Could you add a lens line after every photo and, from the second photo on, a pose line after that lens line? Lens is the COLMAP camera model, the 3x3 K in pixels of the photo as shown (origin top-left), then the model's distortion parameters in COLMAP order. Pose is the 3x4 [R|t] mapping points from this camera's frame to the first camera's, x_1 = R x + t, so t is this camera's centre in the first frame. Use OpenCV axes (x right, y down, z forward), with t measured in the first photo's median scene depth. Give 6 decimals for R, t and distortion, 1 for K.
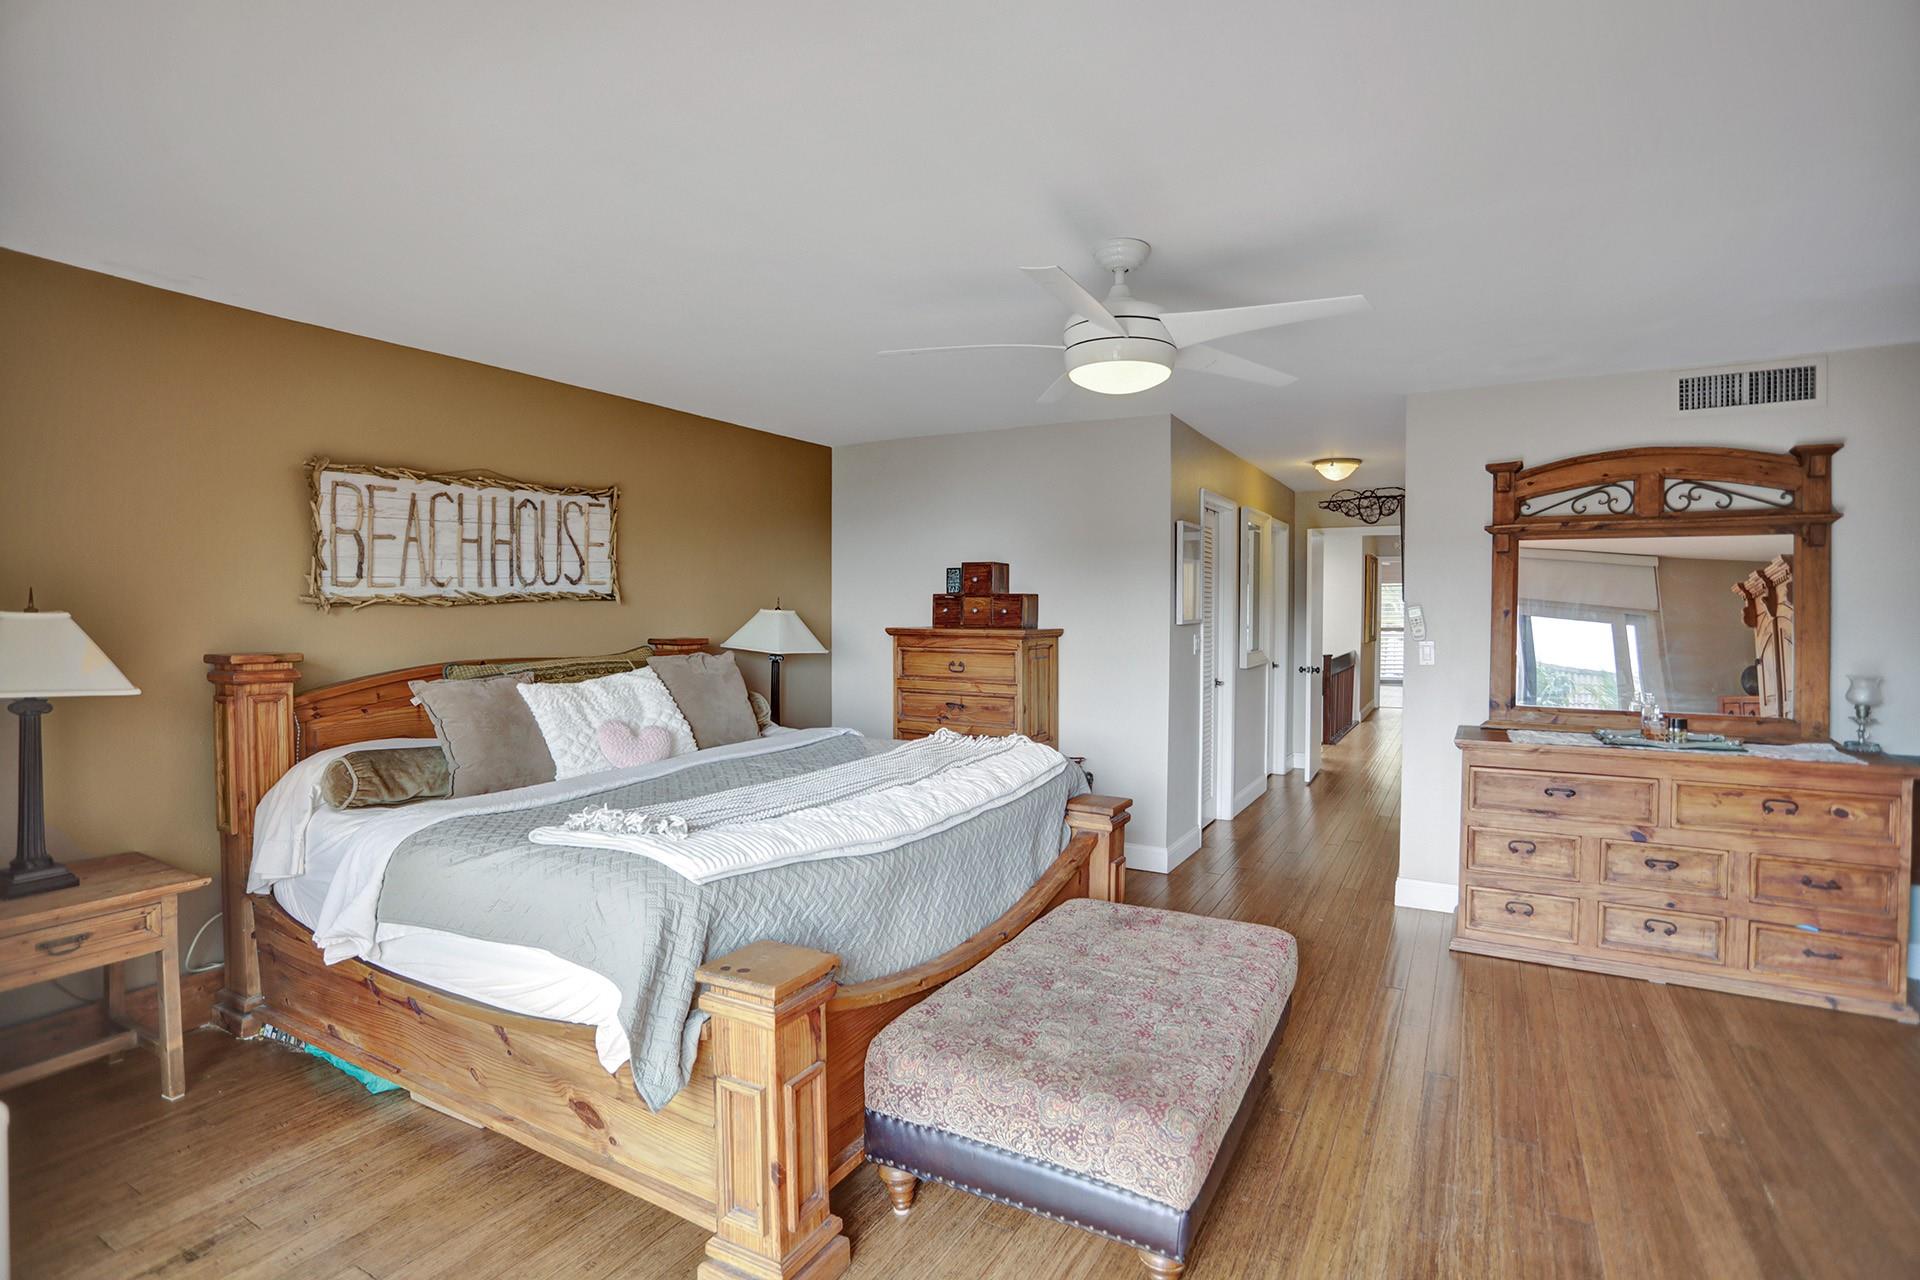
lens RADIAL K [[919.8, 0, 957.4], [0, 919.8, 628.0], [0, 0, 1]] dist [-0.059804, 0.024022]
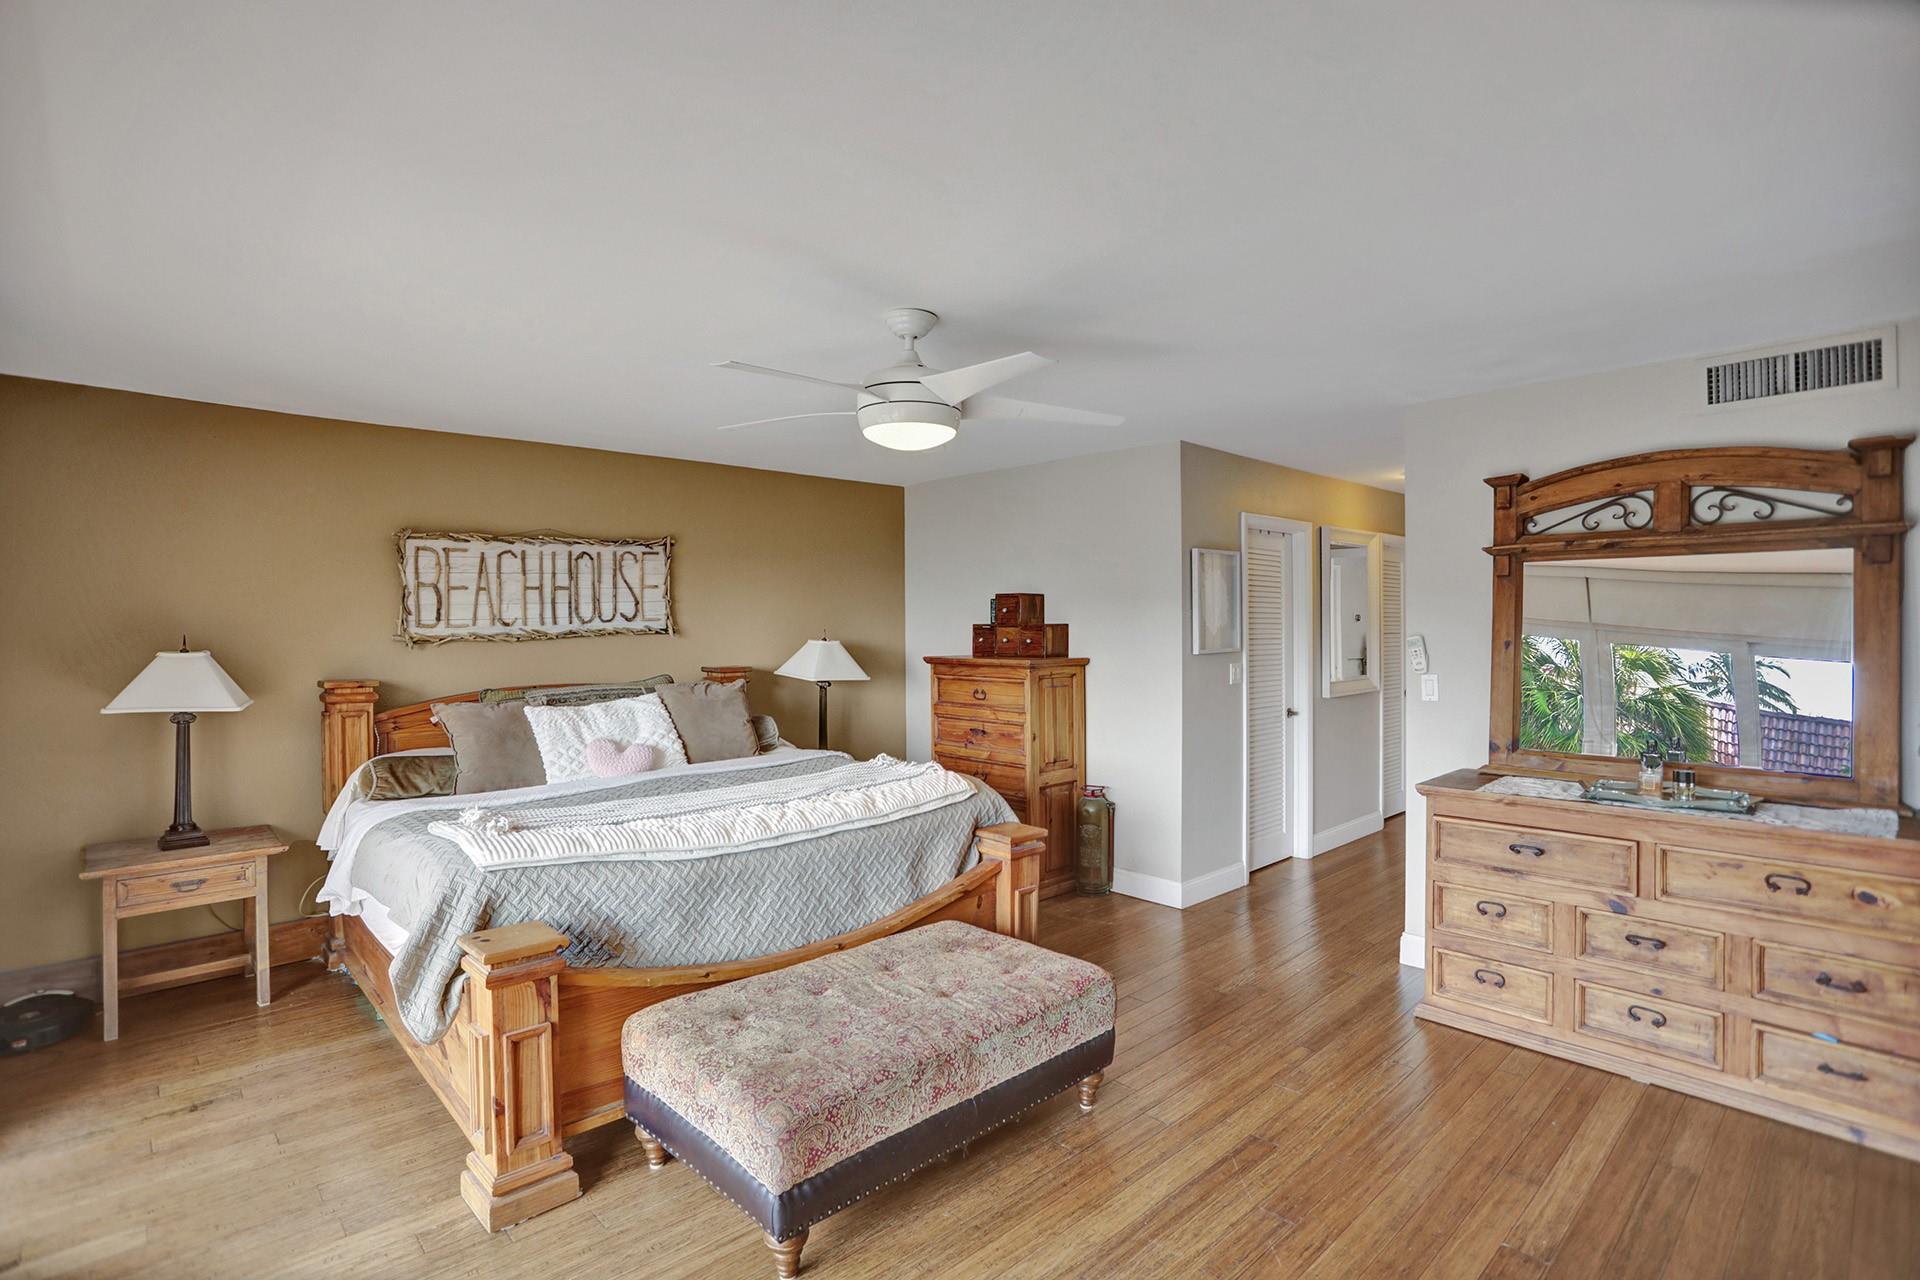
lens RADIAL K [[919.8, 0, 957.4], [0, 919.8, 628.0], [0, 0, 1]] dist [-0.059804, 0.024022]
pose [[0.956141, -0.006995, -0.292824, 0.399603], [0.001478, 0.999817, -0.019058, -0.018962], [0.292904, 0.017789, 0.955976, -0.010847]]
